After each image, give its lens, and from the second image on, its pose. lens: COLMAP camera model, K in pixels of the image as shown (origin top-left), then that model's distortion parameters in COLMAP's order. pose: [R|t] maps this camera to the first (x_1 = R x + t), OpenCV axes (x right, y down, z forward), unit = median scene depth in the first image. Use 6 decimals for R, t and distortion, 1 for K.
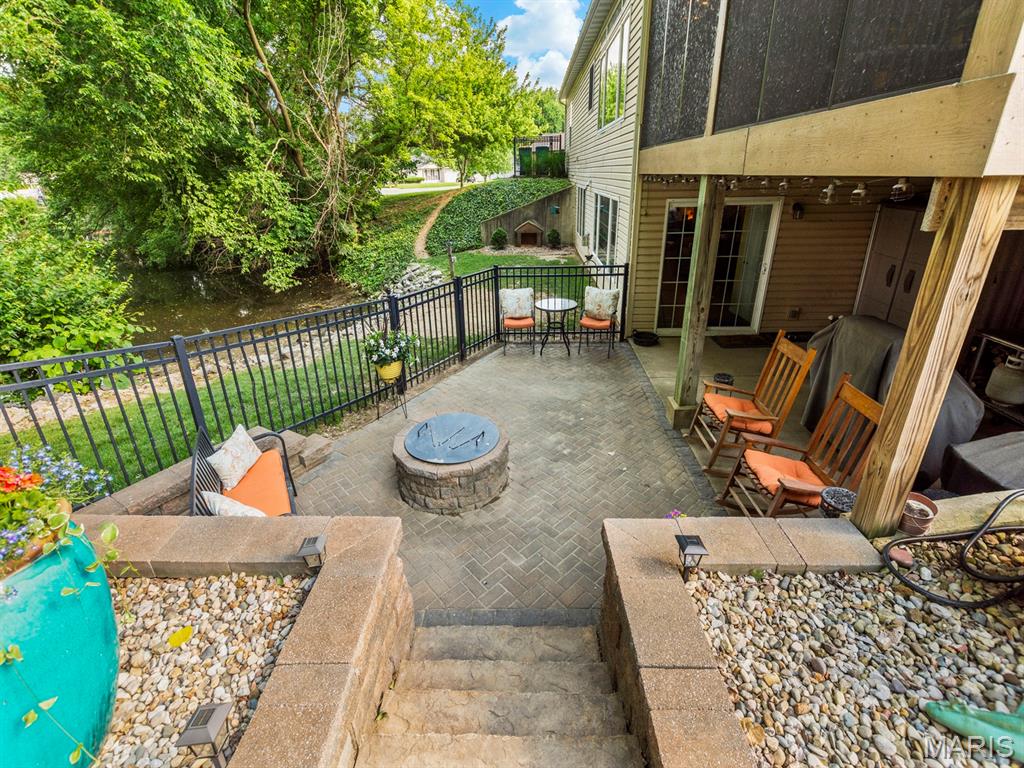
lens RADIAL K [[458.8, 0, 519.3], [0, 458.8, 347.2], [0, 0, 1]] dist [0.000260, 0.000349]
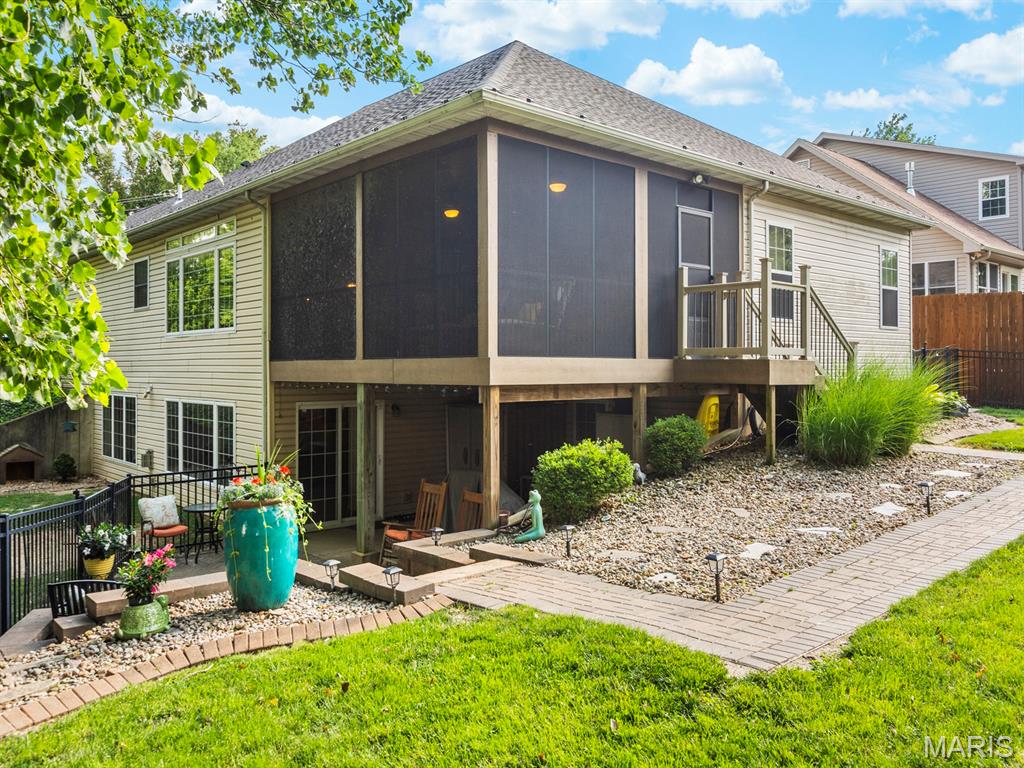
lens RADIAL K [[816.7, 0, 512.0], [0, 816.7, 384.0], [0, 0, 1]] dist [0.000572, -0.000041]
pose [[0.732082, 0.003356, 0.681208, -0.656513], [0.231621, 0.939184, -0.253546, 0.261368], [-0.640630, 0.343399, 0.686783, -0.717296]]
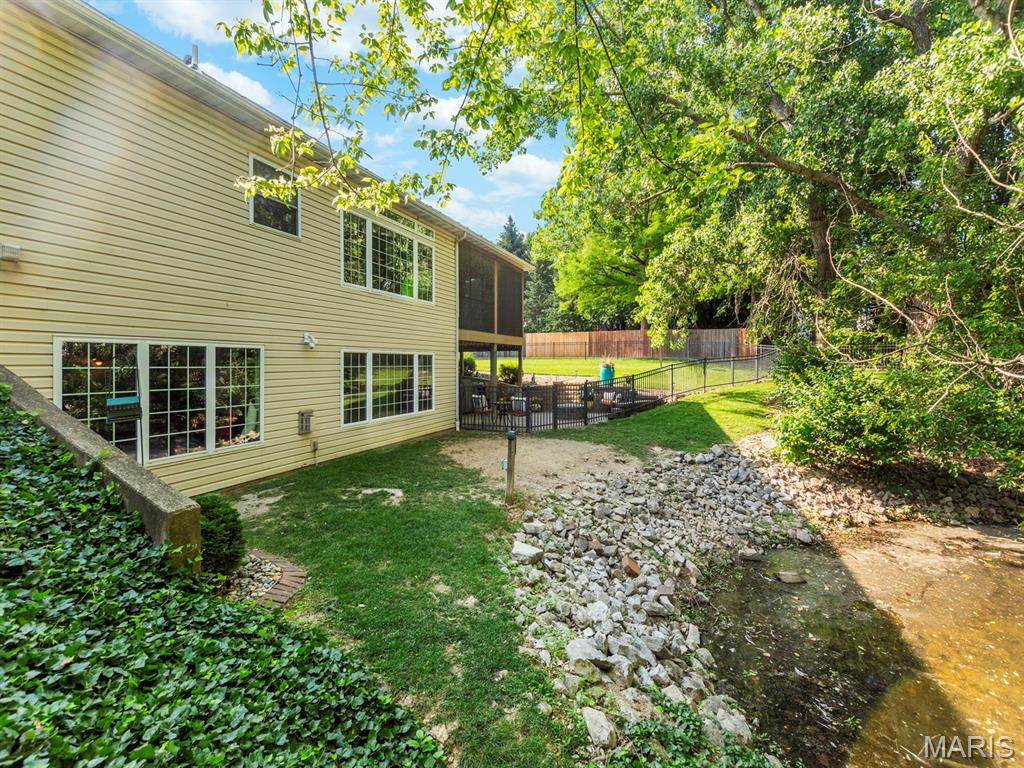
lens RADIAL K [[443.7, 0, 512.0], [0, 443.7, 384.0], [0, 0, 1]] dist [0.000559, 0.000105]
pose [[-0.931573, -0.049204, 0.360210, -0.659591], [0.101747, 0.915920, 0.388250, -0.927239], [-0.349027, 0.398334, -0.848240, 2.629967]]
